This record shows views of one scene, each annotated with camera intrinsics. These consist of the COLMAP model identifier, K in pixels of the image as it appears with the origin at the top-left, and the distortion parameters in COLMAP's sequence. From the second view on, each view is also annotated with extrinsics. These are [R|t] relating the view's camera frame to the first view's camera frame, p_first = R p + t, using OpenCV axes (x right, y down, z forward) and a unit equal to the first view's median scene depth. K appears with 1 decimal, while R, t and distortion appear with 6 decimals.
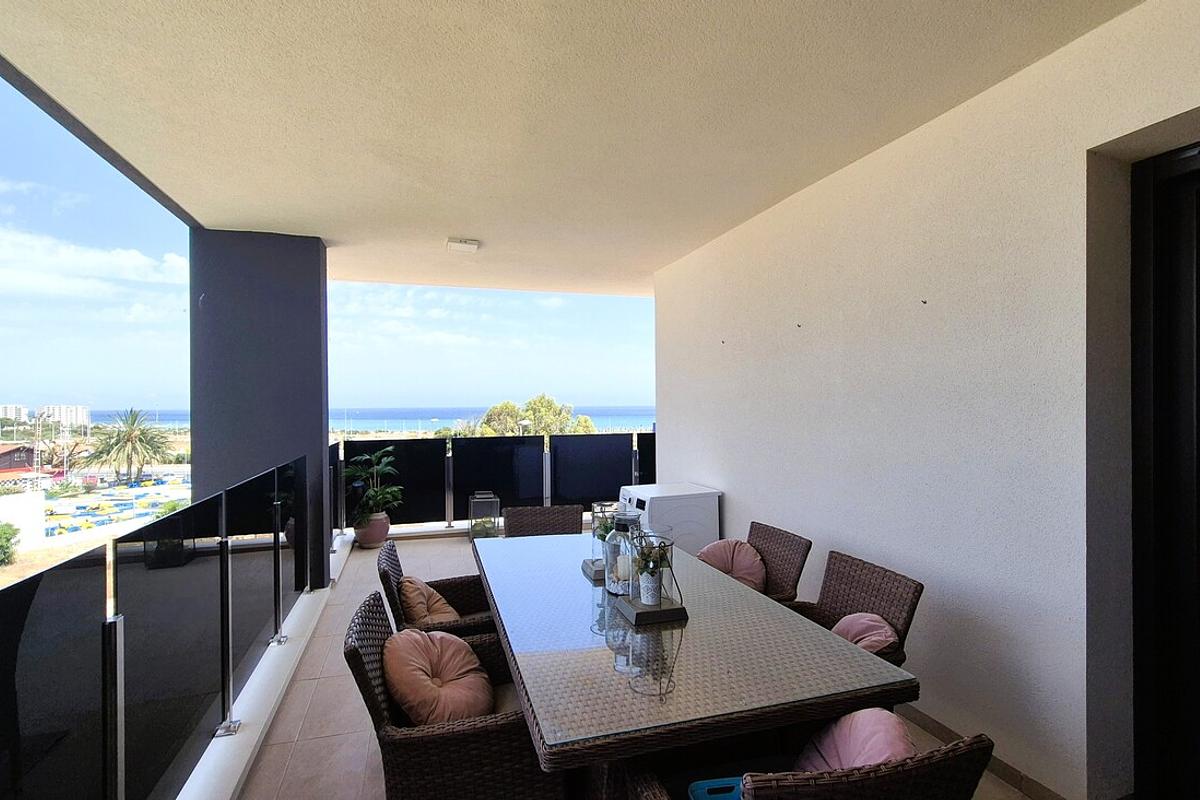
lens RADIAL K [[584.7, 0, 594.6], [0, 584.7, 400.4], [0, 0, 1]] dist [0.001382, 0.004581]
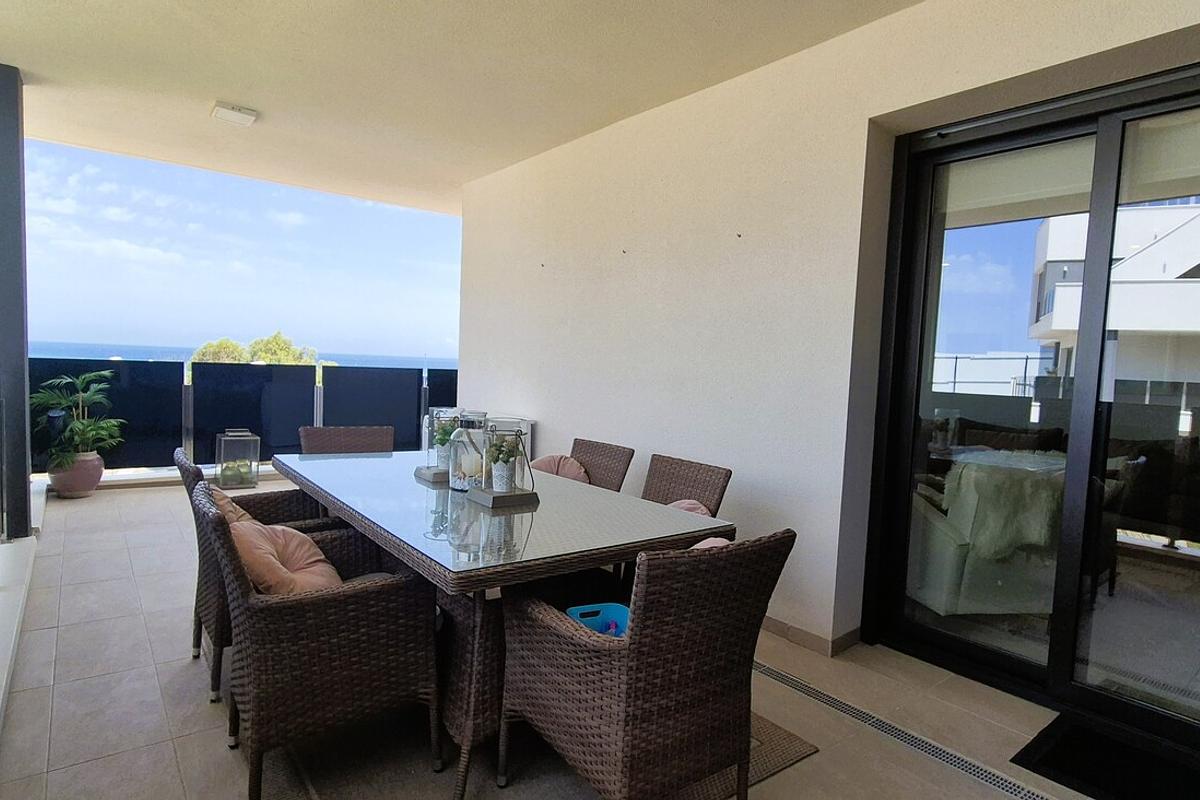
lens RADIAL K [[667.7, 0, 593.8], [0, 667.7, 402.5], [0, 0, 1]] dist [-0.000273, 0.002961]
pose [[0.935416, 0.027447, 0.352481, -0.052520], [-0.053192, 0.996559, 0.063562, 0.032056], [-0.349524, -0.078206, 0.933658, -0.044111]]
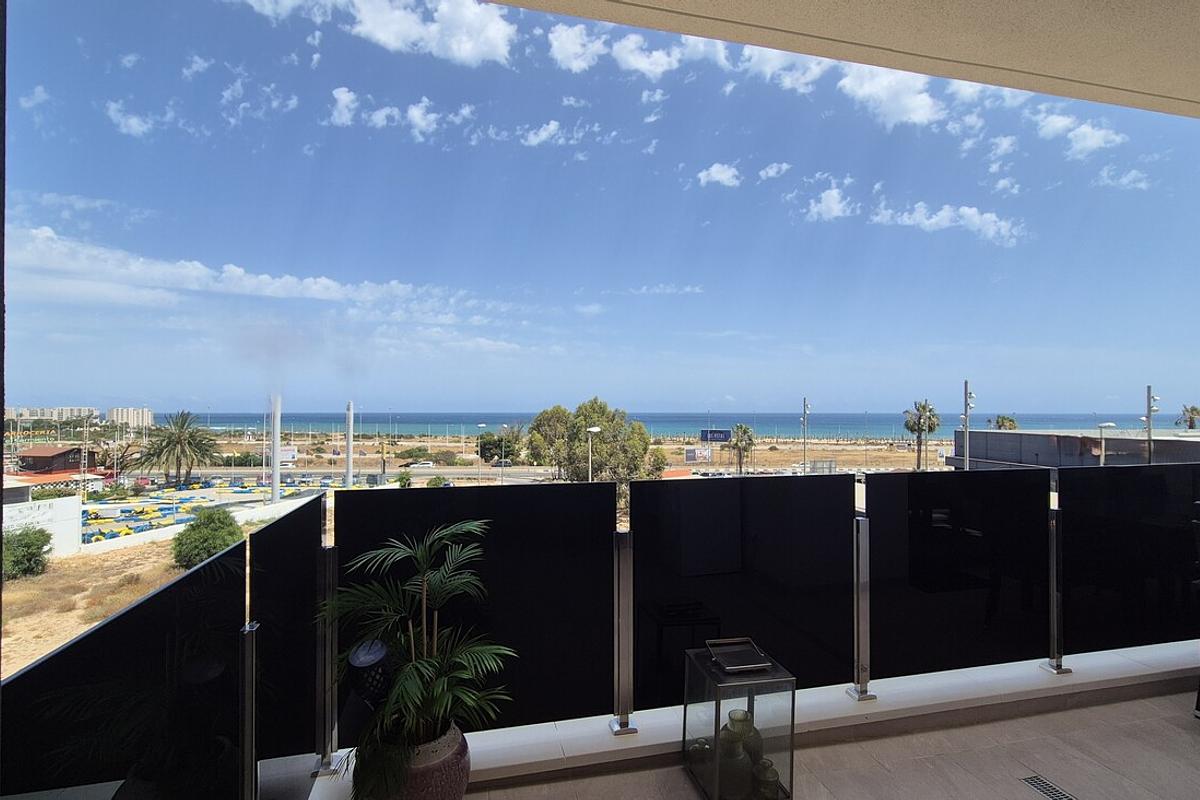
lens RADIAL K [[584.7, 0, 594.9], [0, 584.7, 406.5], [0, 0, 1]] dist [0.001382, 0.004581]
pose [[0.997813, 0.006108, -0.065824, -0.244927], [-0.006083, 0.999981, 0.000574, 0.017572], [0.065827, -0.000172, 0.997831, 0.641962]]
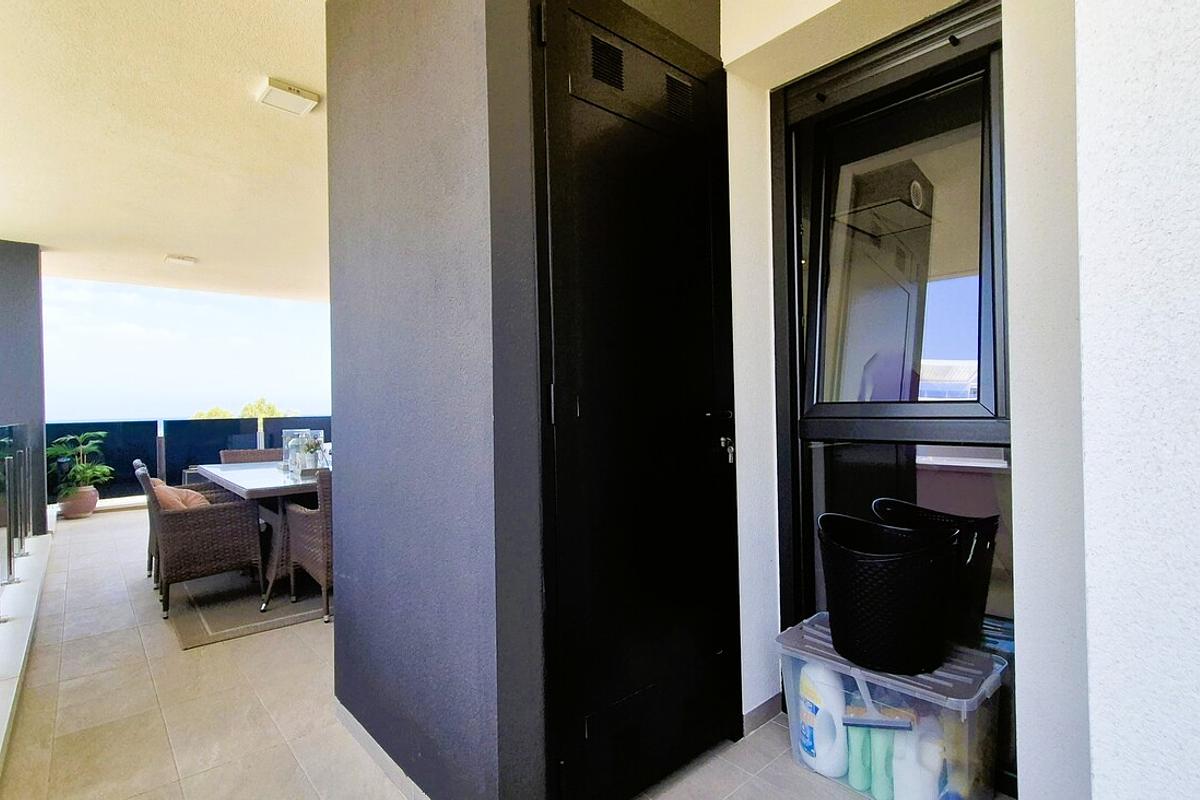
lens RADIAL K [[584.7, 0, 582.5], [0, 584.7, 399.9], [0, 0, 1]] dist [0.001382, 0.004581]
pose [[0.916249, -0.008354, 0.400523, 0.045644], [0.011321, 0.999923, -0.005044, 0.039678], [-0.400450, 0.009156, 0.916273, -0.367196]]
